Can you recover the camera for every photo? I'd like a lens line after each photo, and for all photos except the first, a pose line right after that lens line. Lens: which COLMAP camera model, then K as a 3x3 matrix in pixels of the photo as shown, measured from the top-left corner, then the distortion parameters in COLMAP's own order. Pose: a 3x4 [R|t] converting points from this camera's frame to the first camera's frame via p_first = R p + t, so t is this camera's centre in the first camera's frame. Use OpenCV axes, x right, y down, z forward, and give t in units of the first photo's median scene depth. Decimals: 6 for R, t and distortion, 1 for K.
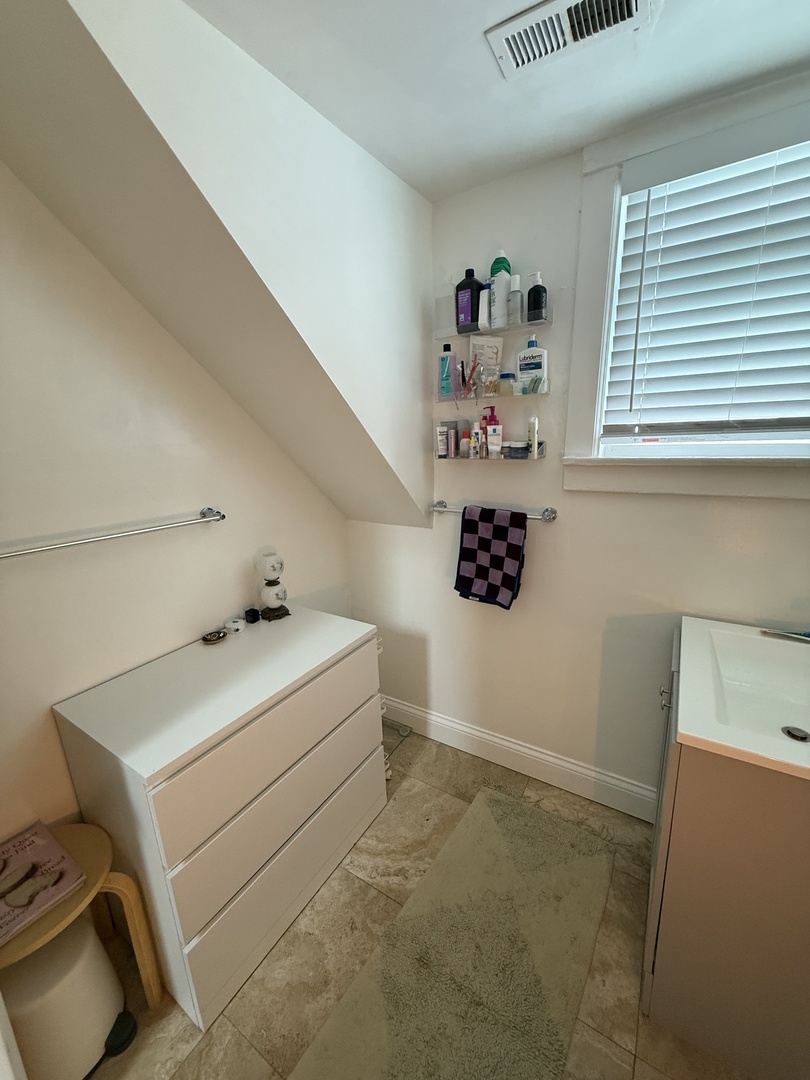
lens RADIAL K [[430.7, 0, 405.4], [0, 430.7, 537.8], [0, 0, 1]] dist [0.000709, -0.000560]
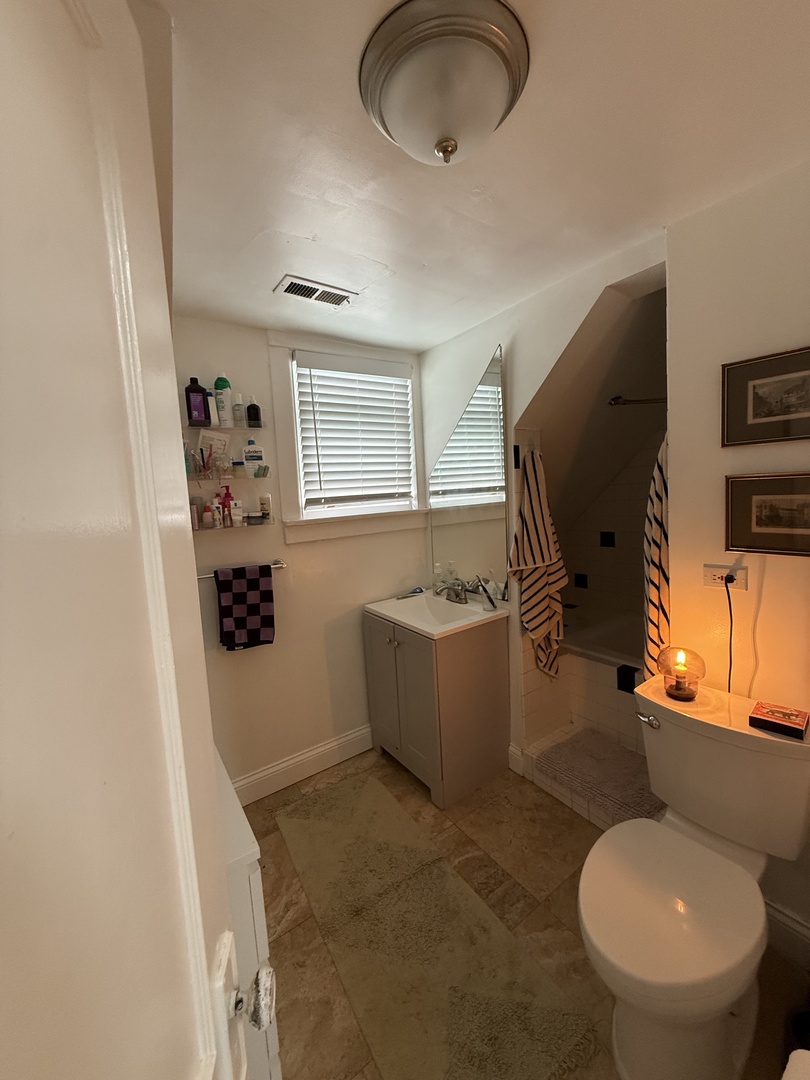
lens RADIAL K [[430.7, 0, 405.4], [0, 430.7, 537.8], [0, 0, 1]] dist [0.000709, -0.000560]
pose [[0.393612, -0.091559, 0.914706, -0.767758], [0.266090, 0.963780, -0.018031, -0.002302], [-0.879924, 0.250491, 0.403718, 0.088365]]
